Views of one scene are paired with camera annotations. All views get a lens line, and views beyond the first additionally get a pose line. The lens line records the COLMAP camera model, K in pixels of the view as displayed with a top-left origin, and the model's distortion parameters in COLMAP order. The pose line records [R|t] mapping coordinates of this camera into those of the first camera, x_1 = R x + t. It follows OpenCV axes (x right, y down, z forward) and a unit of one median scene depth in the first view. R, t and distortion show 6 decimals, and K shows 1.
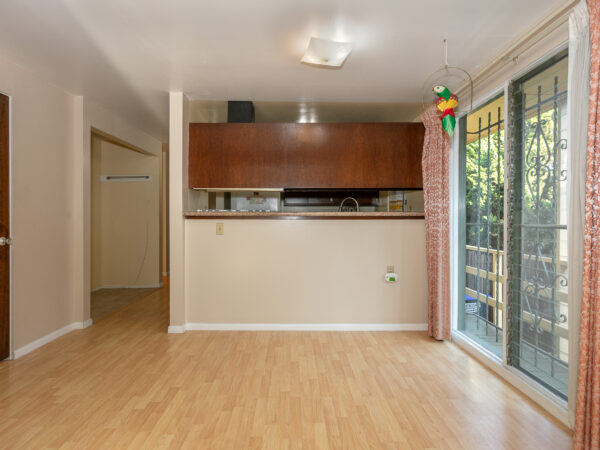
lens RADIAL K [[320.7, 0, 298.5], [0, 320.7, 216.3], [0, 0, 1]] dist [0.000563, 0.001534]
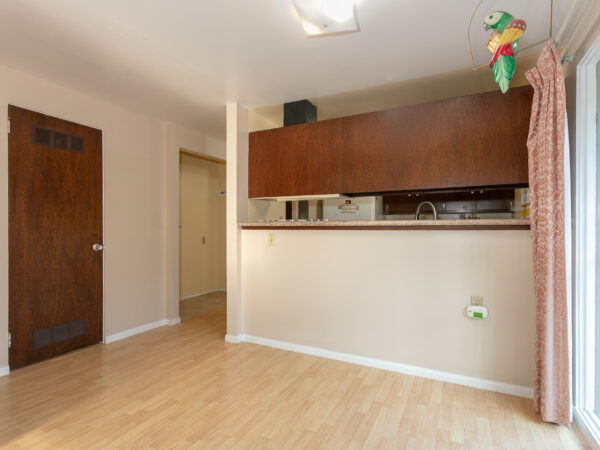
lens RADIAL K [[322.5, 0, 304.6], [0, 322.5, 227.2], [0, 0, 1]] dist [0.003665, 0.001338]
pose [[0.888749, -0.002883, -0.458385, 0.289788], [0.003741, 0.999993, 0.000964, 0.000984], [0.458379, -0.002571, 0.888753, 0.203129]]
